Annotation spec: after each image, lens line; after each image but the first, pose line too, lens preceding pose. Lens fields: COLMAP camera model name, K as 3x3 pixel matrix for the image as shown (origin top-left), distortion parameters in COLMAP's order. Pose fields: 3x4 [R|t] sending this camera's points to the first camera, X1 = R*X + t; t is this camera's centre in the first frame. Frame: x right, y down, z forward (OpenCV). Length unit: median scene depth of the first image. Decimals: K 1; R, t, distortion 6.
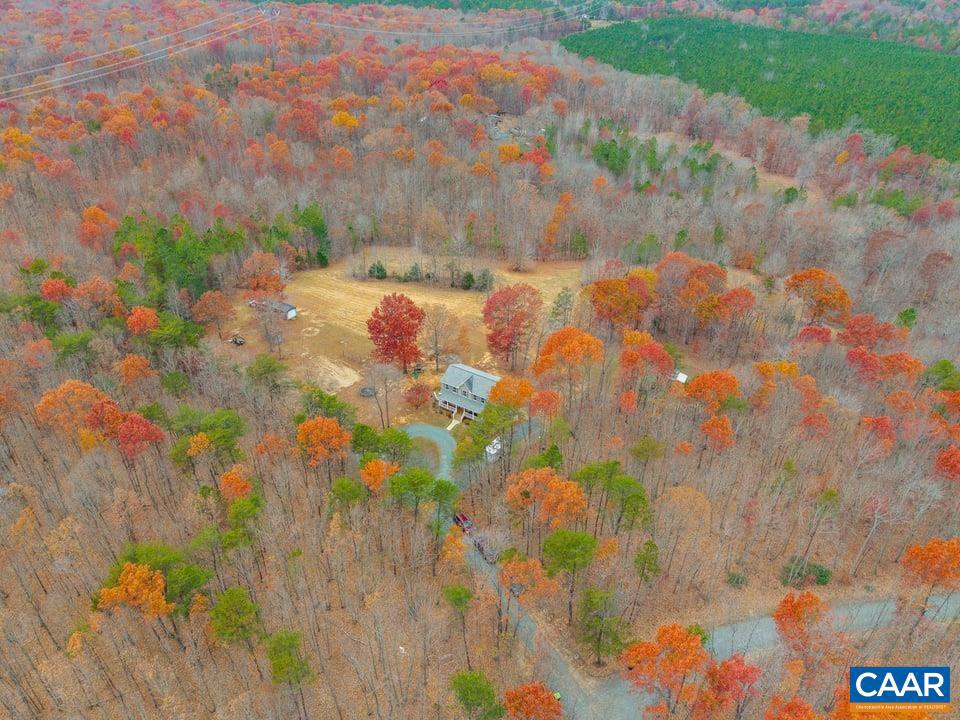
lens RADIAL K [[652.3, 0, 480.0], [0, 652.3, 360.0], [0, 0, 1]] dist [0.006997, -0.003430]
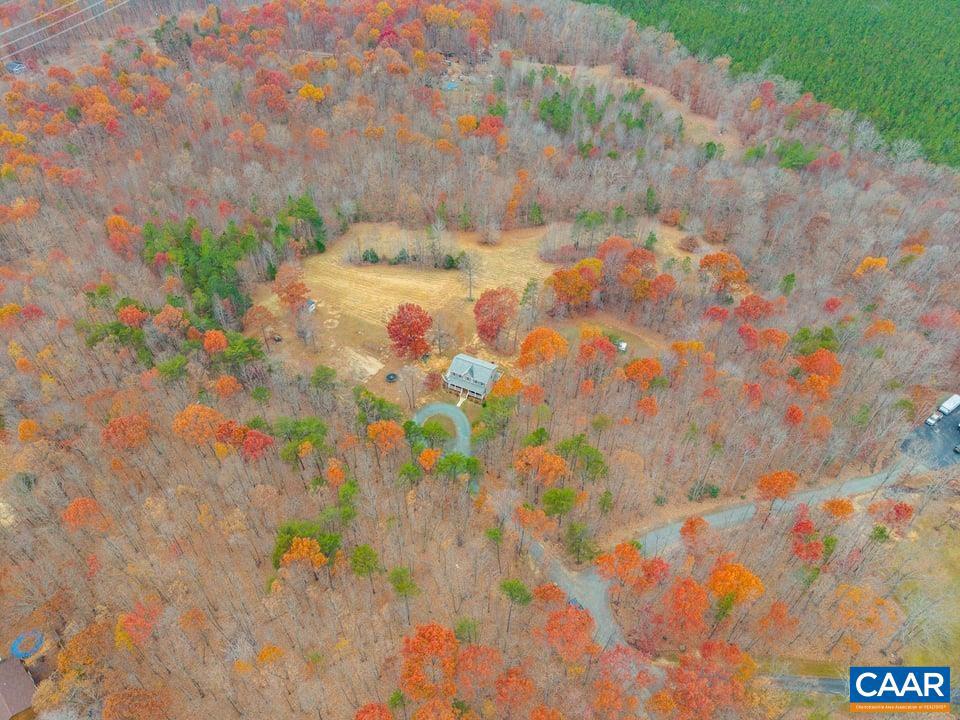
lens RADIAL K [[659.7, 0, 482.6], [0, 659.7, 357.6], [0, 0, 1]] dist [0.037418, -0.058008]
pose [[0.993574, -0.073901, 0.085723, -0.076487], [0.057994, 0.982838, 0.175117, -0.164368], [-0.097193, -0.169020, 0.980809, -0.247555]]
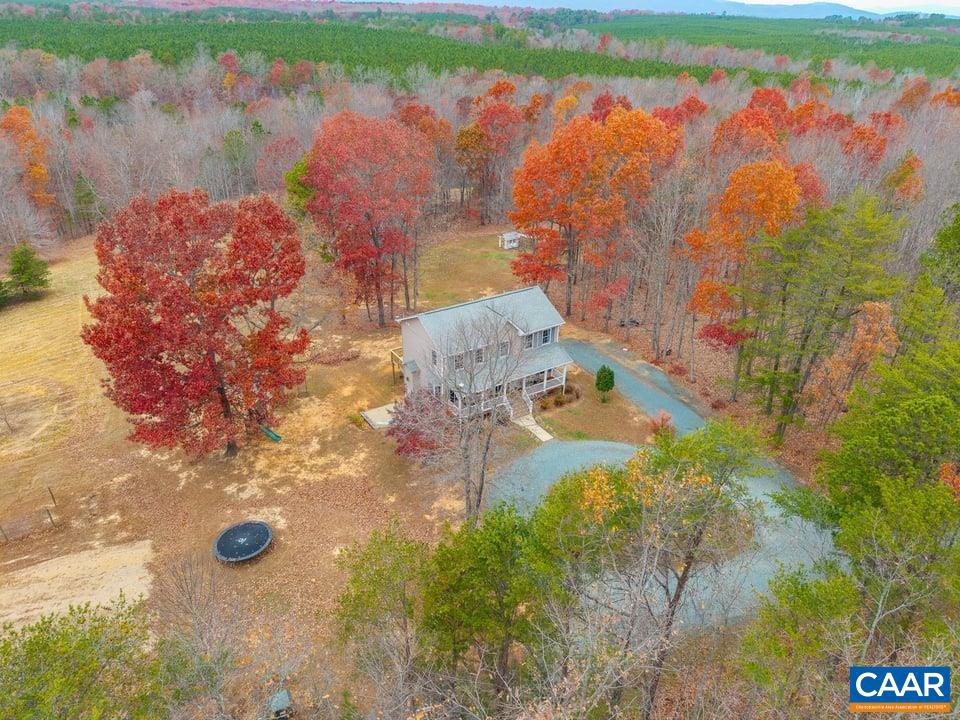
lens RADIAL K [[654.4, 0, 481.4], [0, 654.4, 349.2], [0, 0, 1]] dist [0.002462, -0.002202]
pose [[0.417158, -0.421415, 0.805226, -0.246887], [0.480999, 0.854114, 0.197812, -0.023447], [-0.771116, 0.304794, 0.559001, 0.559540]]
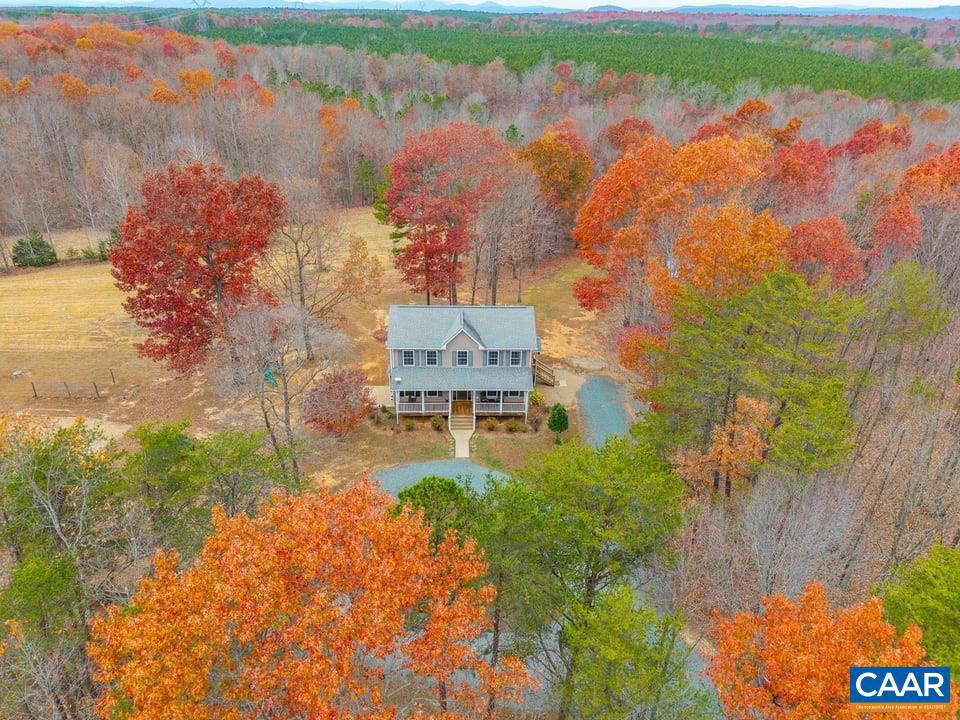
lens RADIAL K [[641.9, 0, 480.0], [0, 641.9, 360.0], [0, 0, 1]] dist [0.003229, -0.001961]
pose [[0.833002, -0.259914, 0.488418, -0.144127], [0.294310, 0.955687, 0.006624, 0.037788], [-0.468496, 0.138228, 0.872585, 0.466575]]
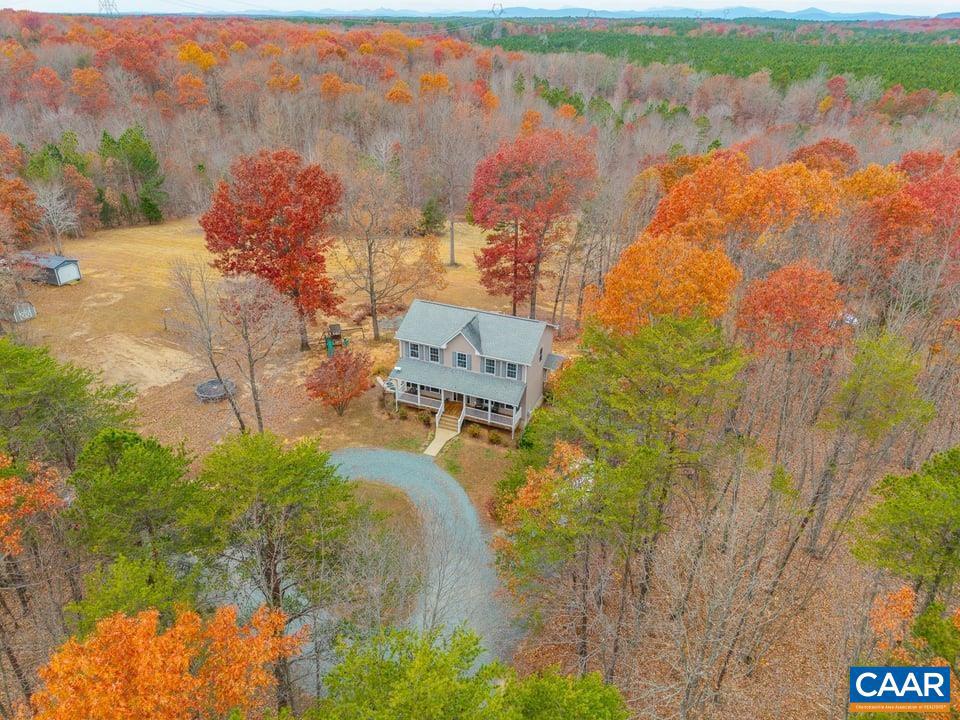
lens RADIAL K [[641.9, 0, 480.0], [0, 641.9, 360.0], [0, 0, 1]] dist [0.003229, -0.001961]
pose [[0.985404, -0.079488, 0.150535, -0.050443], [0.091646, 0.992916, -0.075622, 0.058019], [-0.143457, 0.088314, 0.985708, 0.435560]]
